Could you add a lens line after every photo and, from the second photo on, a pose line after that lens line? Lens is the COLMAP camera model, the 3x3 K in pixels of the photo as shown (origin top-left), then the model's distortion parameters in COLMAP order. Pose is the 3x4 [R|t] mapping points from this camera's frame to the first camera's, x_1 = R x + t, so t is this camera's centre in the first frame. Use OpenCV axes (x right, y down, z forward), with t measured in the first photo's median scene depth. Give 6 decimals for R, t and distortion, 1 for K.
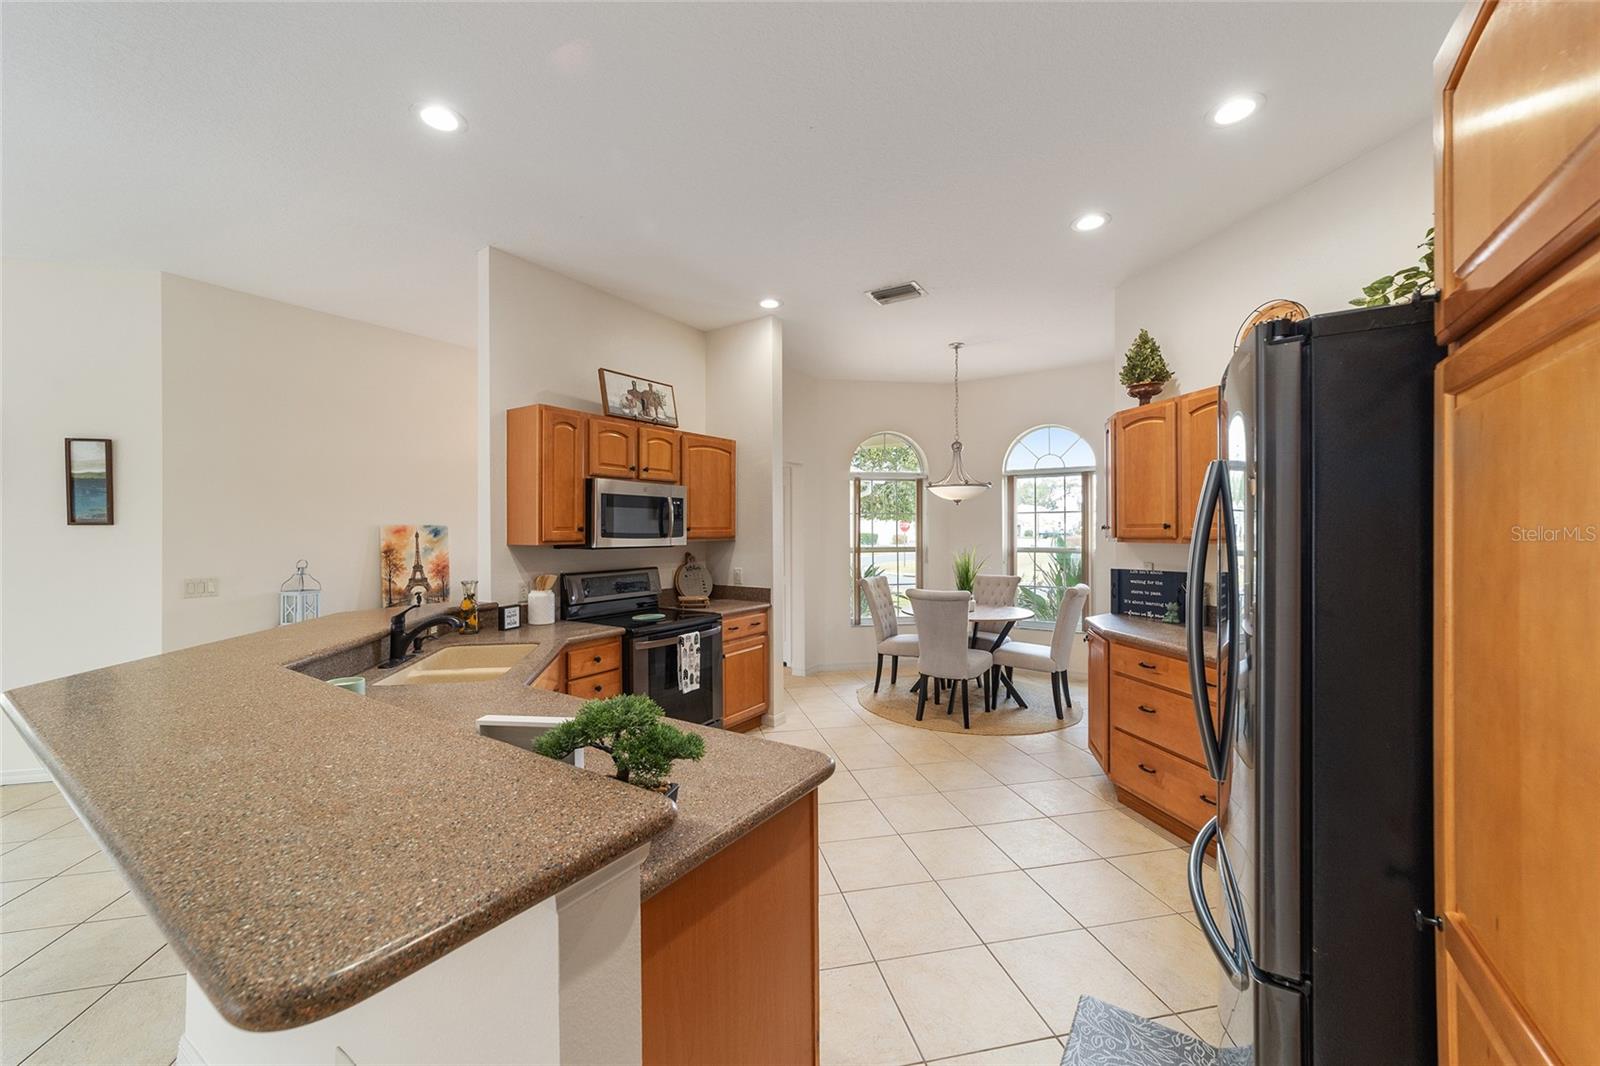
lens RADIAL K [[614.1, 0, 792.8], [0, 614.1, 536.6], [0, 0, 1]] dist [-0.017691, 0.008438]
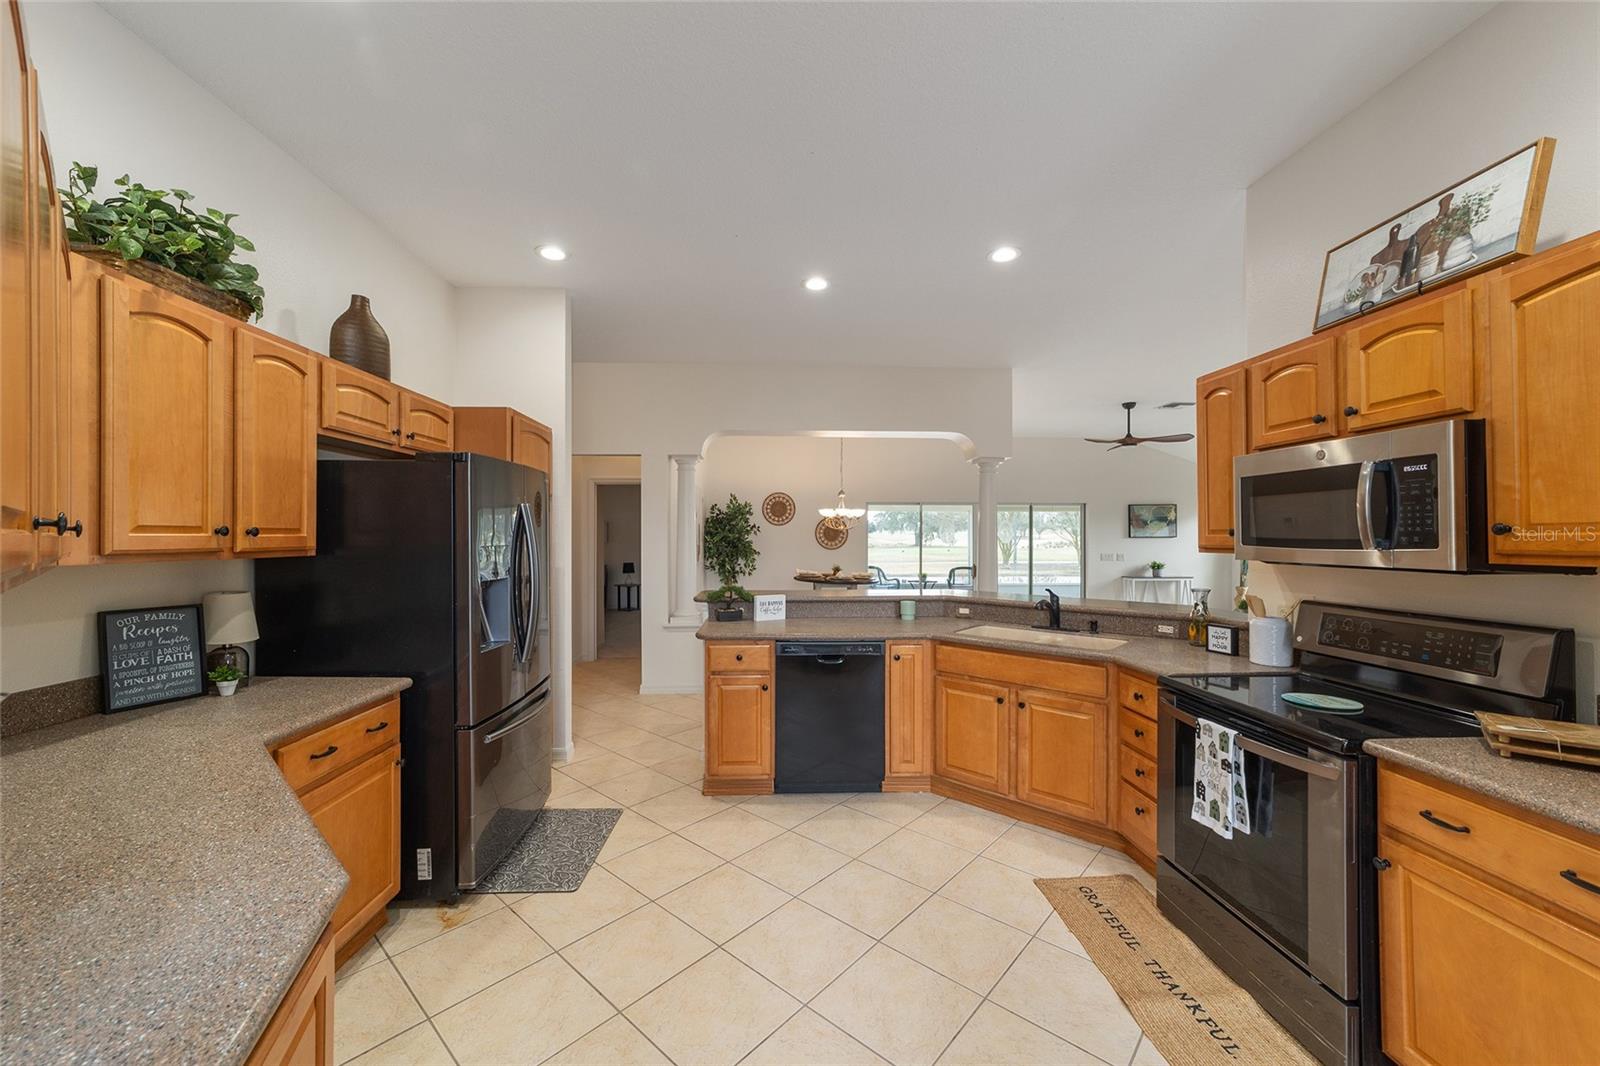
lens RADIAL K [[613.6, 0, 791.6], [0, 613.6, 533.0], [0, 0, 1]] dist [-0.015031, 0.008567]
pose [[-0.807765, 0.001400, -0.589503, 0.396883], [-0.000549, 0.999995, 0.003128, -0.010804], [0.589505, 0.002850, -0.807760, 1.066200]]
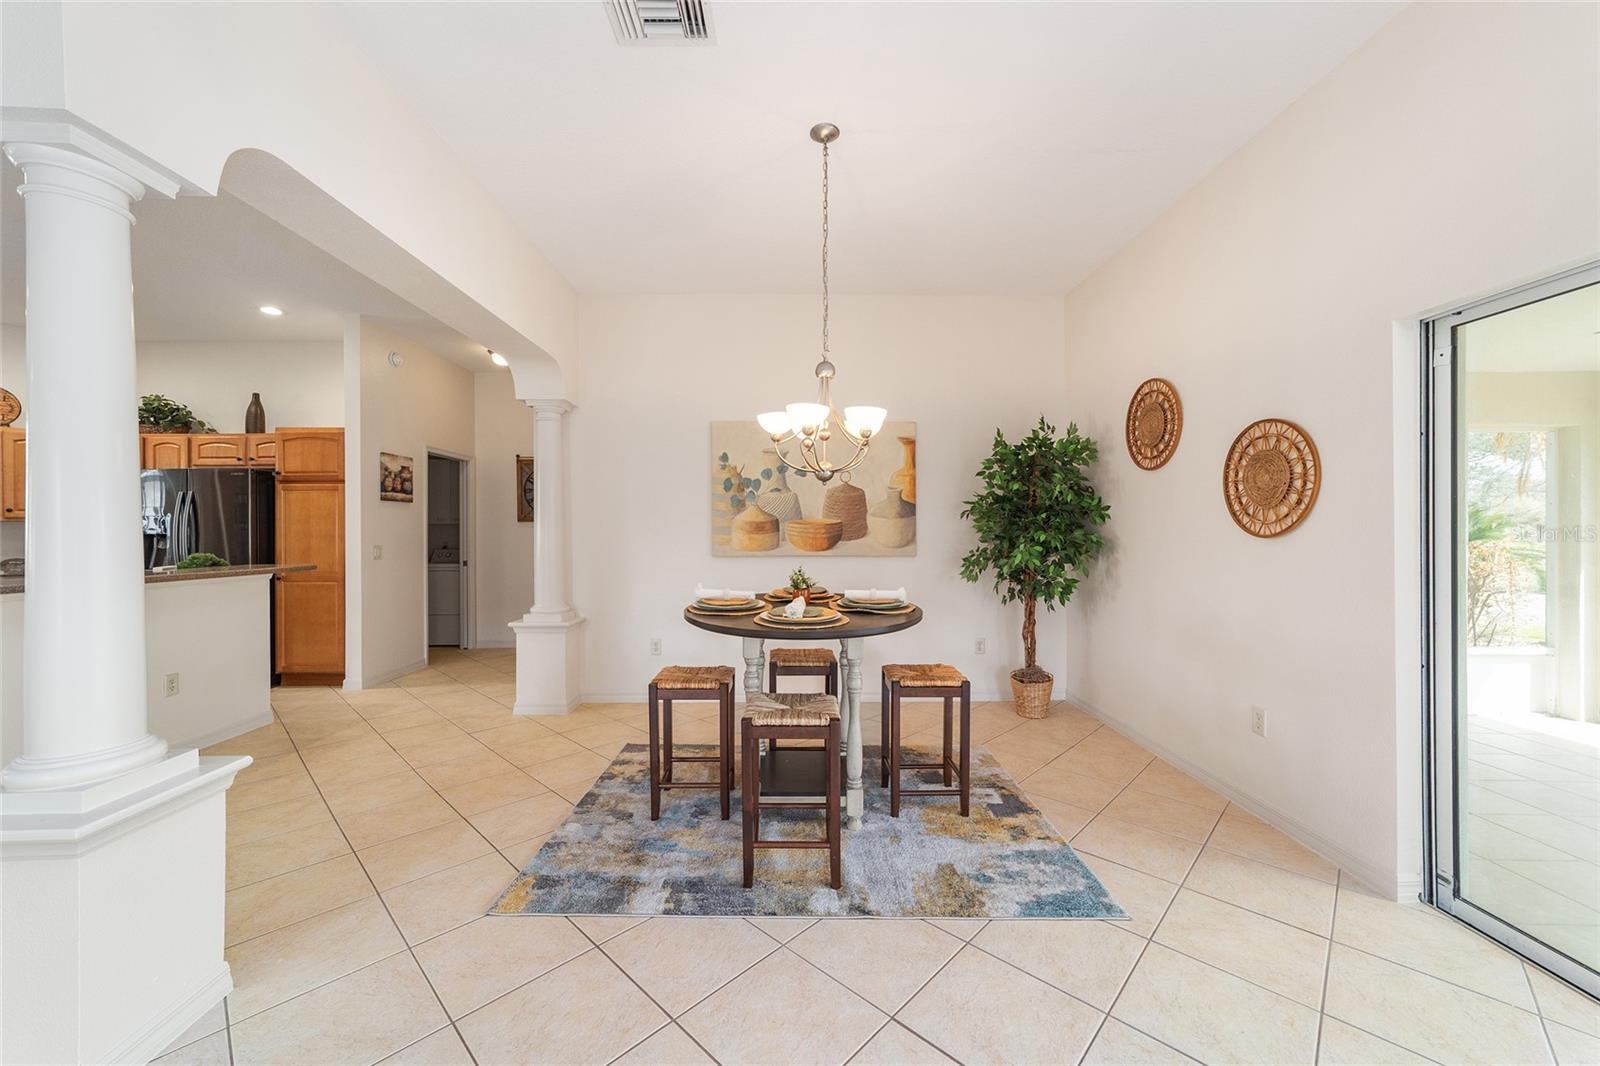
lens RADIAL K [[616.3, 0, 793.4], [0, 616.3, 532.9], [0, 0, 1]] dist [-0.016084, 0.008592]
pose [[-0.558128, 0.004871, 0.829741, -1.353406], [0.010610, 0.999943, 0.001267, 0.047487], [-0.829687, 0.009511, -0.558148, 0.035947]]
